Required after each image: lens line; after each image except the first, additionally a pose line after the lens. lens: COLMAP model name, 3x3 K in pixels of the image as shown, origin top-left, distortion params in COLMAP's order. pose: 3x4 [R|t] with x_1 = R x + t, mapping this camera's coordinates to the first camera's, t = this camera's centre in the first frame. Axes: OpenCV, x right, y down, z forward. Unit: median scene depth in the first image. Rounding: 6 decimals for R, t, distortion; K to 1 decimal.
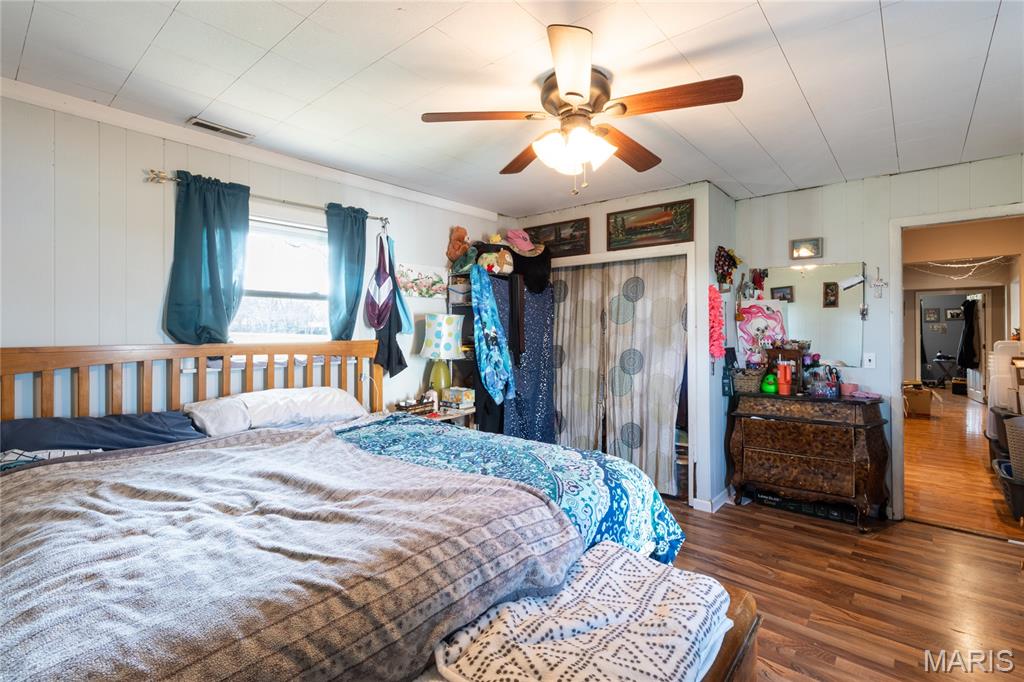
lens RADIAL K [[474.6, 0, 531.8], [0, 474.6, 327.8], [0, 0, 1]] dist [-0.000100, 0.000062]
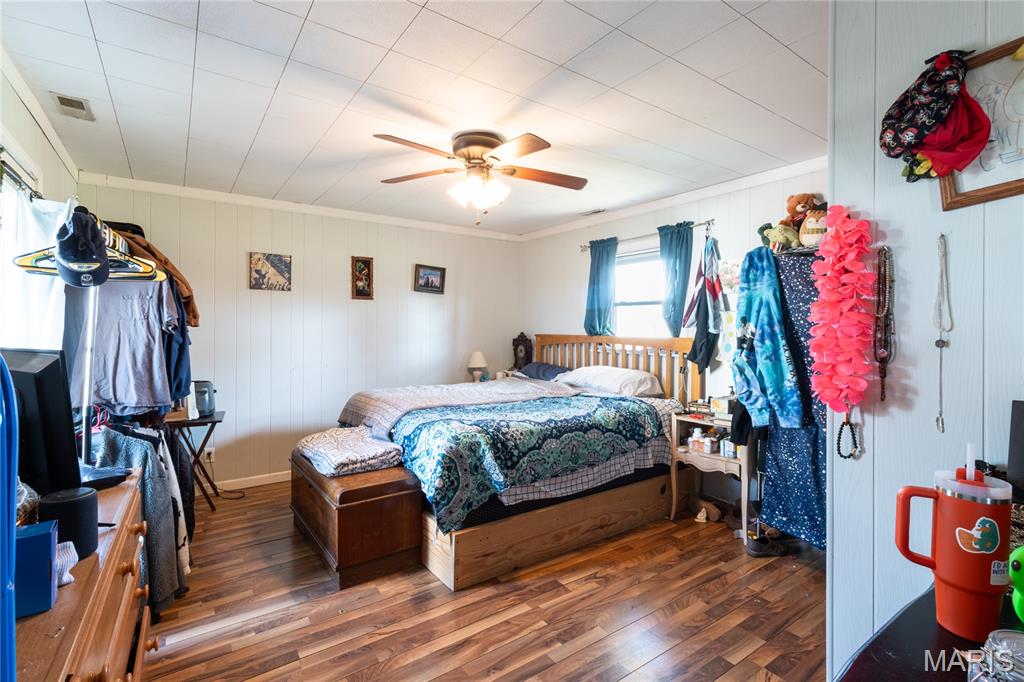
lens RADIAL K [[474.6, 0, 531.8], [0, 474.6, 327.8], [0, 0, 1]] dist [-0.000100, 0.000062]
pose [[-0.242263, 0.001428, -0.970209, 0.967982], [-0.000571, 0.999999, 0.001614, 0.001317], [0.970210, 0.000945, -0.242262, 1.084550]]
